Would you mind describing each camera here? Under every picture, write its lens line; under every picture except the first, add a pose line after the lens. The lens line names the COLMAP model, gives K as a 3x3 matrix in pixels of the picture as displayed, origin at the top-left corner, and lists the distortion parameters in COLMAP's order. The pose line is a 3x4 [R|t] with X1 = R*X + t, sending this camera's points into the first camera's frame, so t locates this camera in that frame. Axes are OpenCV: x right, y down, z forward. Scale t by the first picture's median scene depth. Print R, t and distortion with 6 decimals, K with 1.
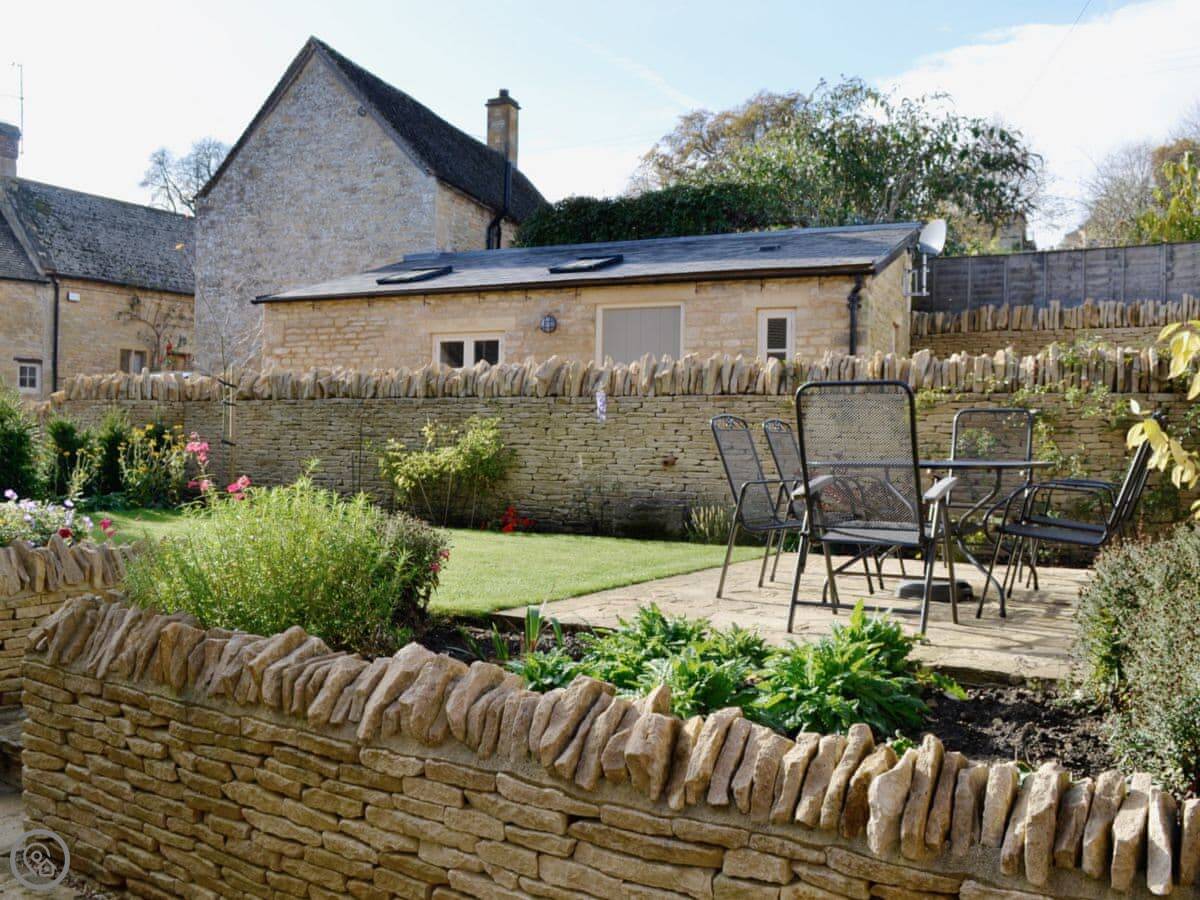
lens RADIAL K [[1084.7, 0, 600.0], [0, 1084.7, 450.0], [0, 0, 1]] dist [-0.100522, -0.007640]
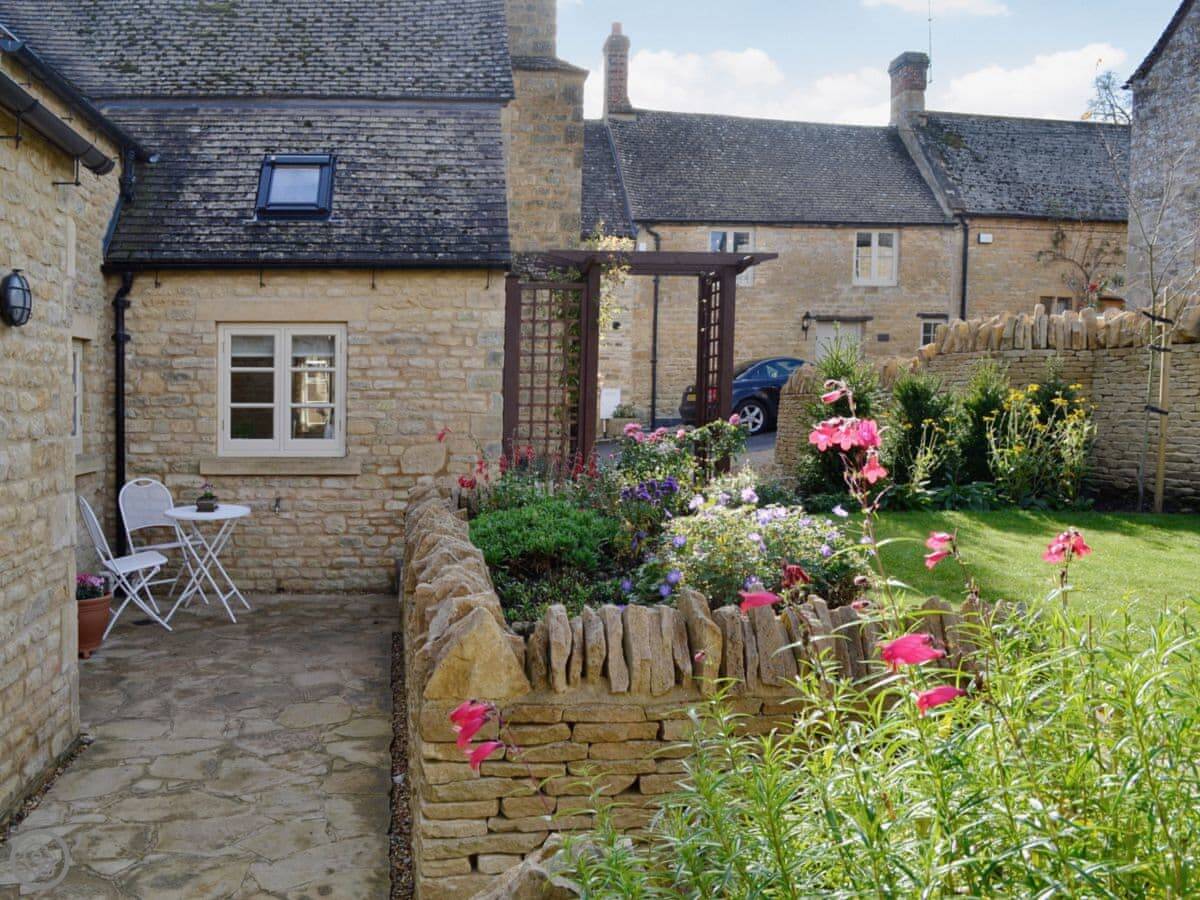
lens RADIAL K [[1117.0, 0, 596.0], [0, 1117.0, 500.5], [0, 0, 1]] dist [-0.049356, -0.004707]
pose [[0.676329, 0.054462, -0.734583, -0.079496], [0.000744, 0.997212, 0.074618, -0.001968], [0.736599, -0.051013, 0.674403, 0.282451]]
